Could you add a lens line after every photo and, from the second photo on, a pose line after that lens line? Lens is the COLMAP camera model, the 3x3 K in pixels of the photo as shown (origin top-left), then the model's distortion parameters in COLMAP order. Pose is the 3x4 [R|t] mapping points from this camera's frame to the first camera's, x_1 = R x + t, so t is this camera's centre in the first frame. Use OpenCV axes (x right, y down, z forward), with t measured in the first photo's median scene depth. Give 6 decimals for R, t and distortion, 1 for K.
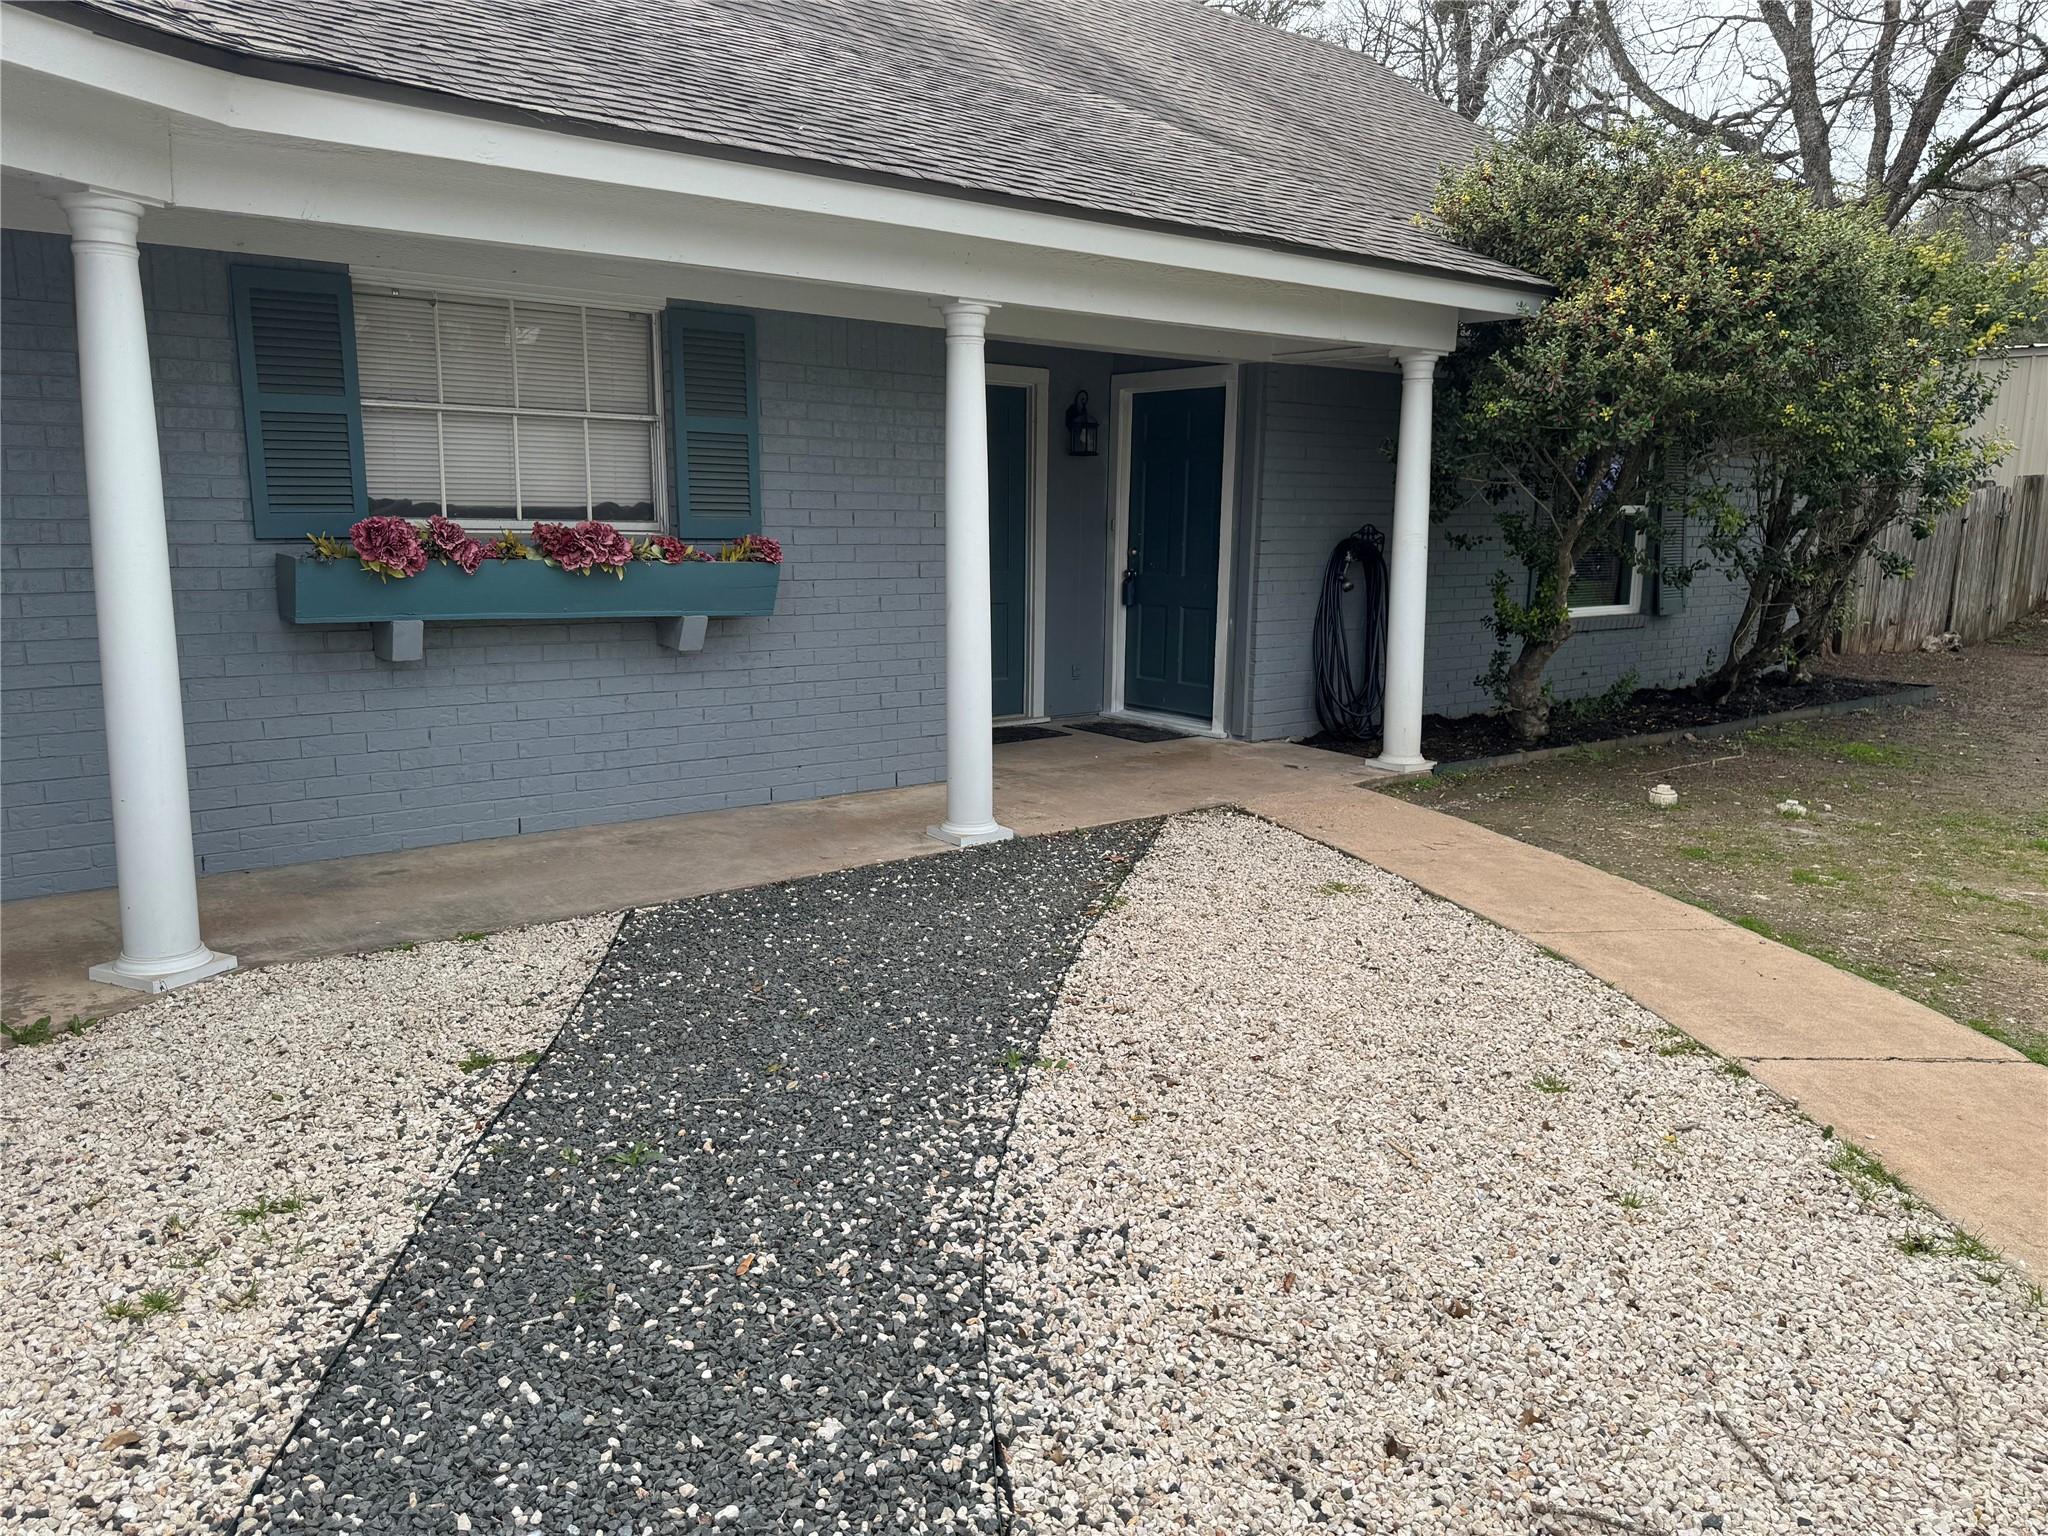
lens RADIAL K [[1419.5, 0, 1024.0], [0, 1419.5, 768.0], [0, 0, 1]] dist [0.007188, 0.002107]
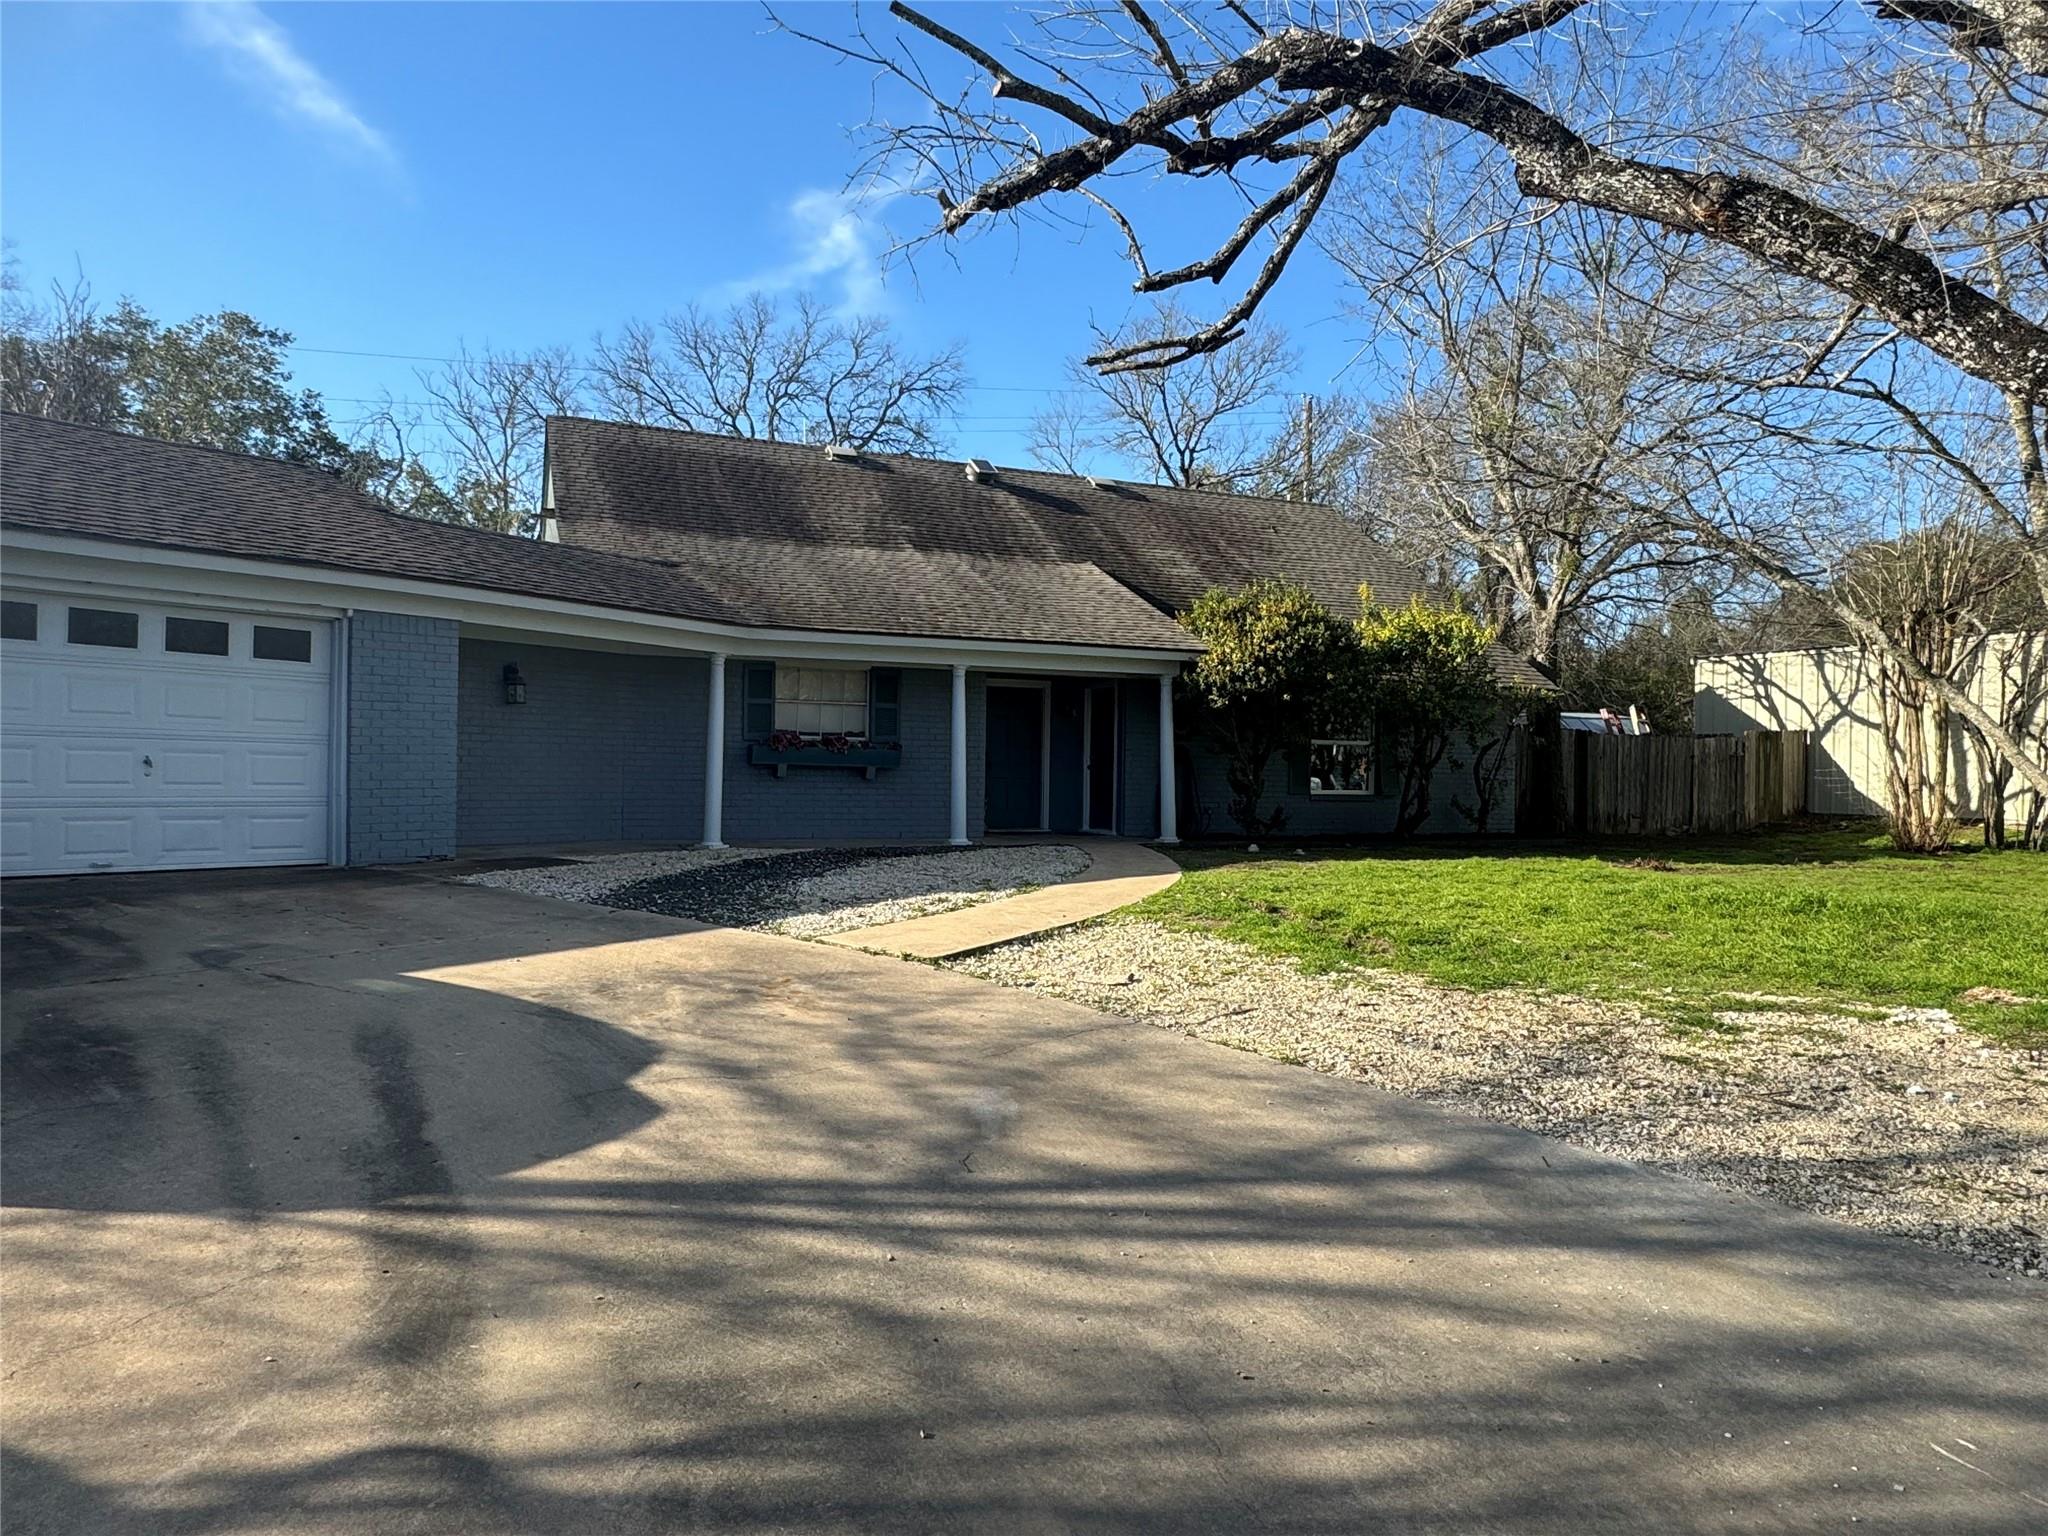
lens RADIAL K [[1267.4, 0, 1024.0], [0, 1267.4, 768.0], [0, 0, 1]] dist [0.002002, 0.003728]
pose [[0.967806, 0.000774, -0.251695, 0.786011], [-0.047976, 0.982228, -0.181456, 0.380662], [0.247082, 0.187689, 0.950644, -1.533938]]
